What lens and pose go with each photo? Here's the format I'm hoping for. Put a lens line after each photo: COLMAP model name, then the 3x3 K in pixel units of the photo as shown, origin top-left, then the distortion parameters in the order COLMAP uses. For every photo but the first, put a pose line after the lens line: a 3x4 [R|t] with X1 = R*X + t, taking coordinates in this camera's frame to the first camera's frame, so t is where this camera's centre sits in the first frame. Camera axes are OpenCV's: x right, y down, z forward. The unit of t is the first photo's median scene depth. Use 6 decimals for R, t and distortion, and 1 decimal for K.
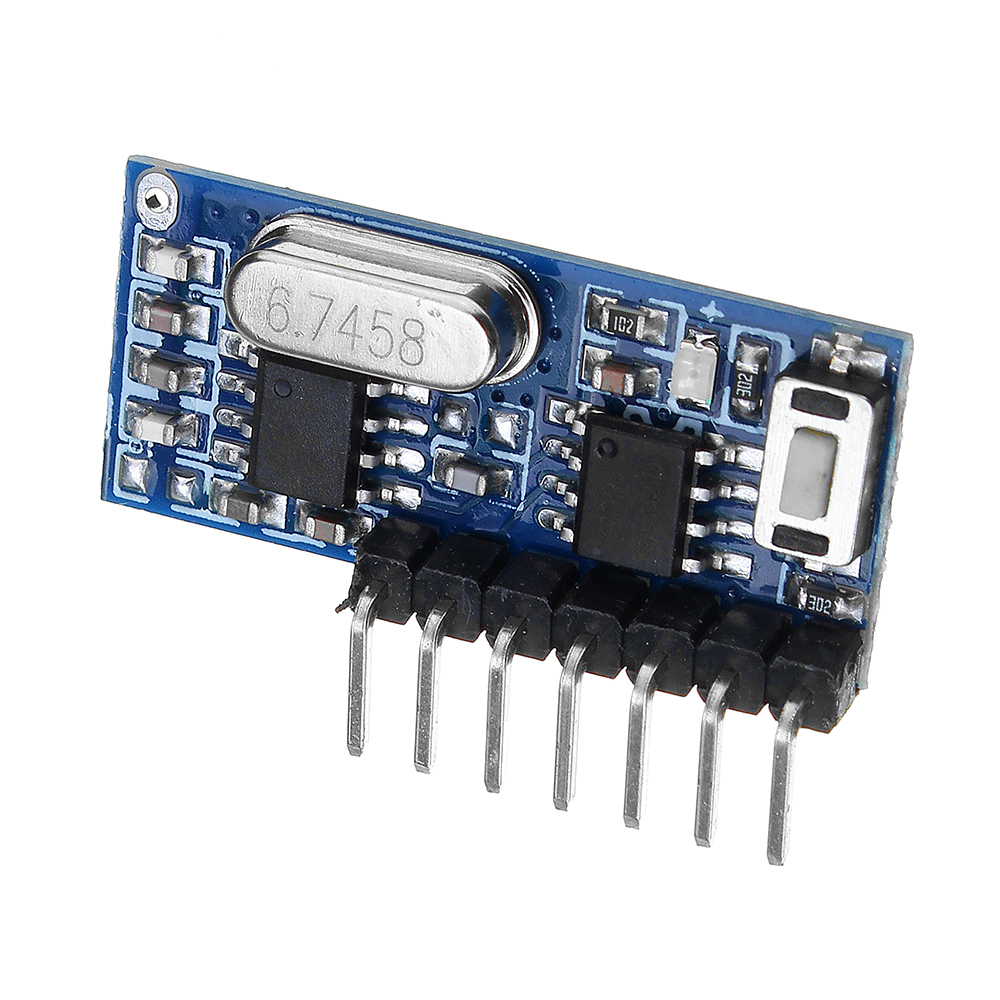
lens RADIAL K [[6150.9, 0, 500.0], [0, 6150.9, 500.0], [0, 0, 1]] dist [-0.099665, -2.813169]
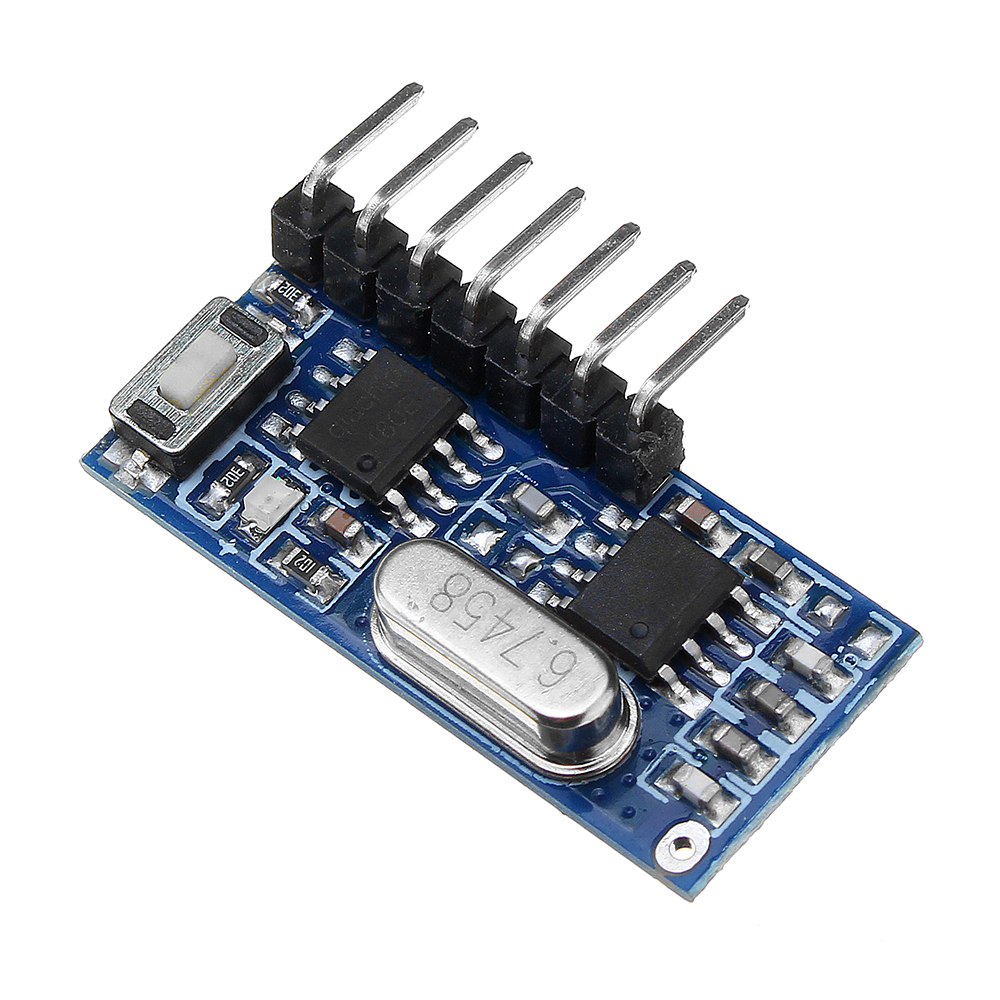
lens RADIAL K [[6150.9, 0, 500.0], [0, 6150.9, 500.0], [0, 0, 1]] dist [-0.099665, -2.813169]
pose [[-0.708600, -0.213896, 0.672409, -0.697670], [0.394875, -0.909961, 0.126666, -0.136446], [0.584773, 0.355273, 0.729261, 0.243684]]
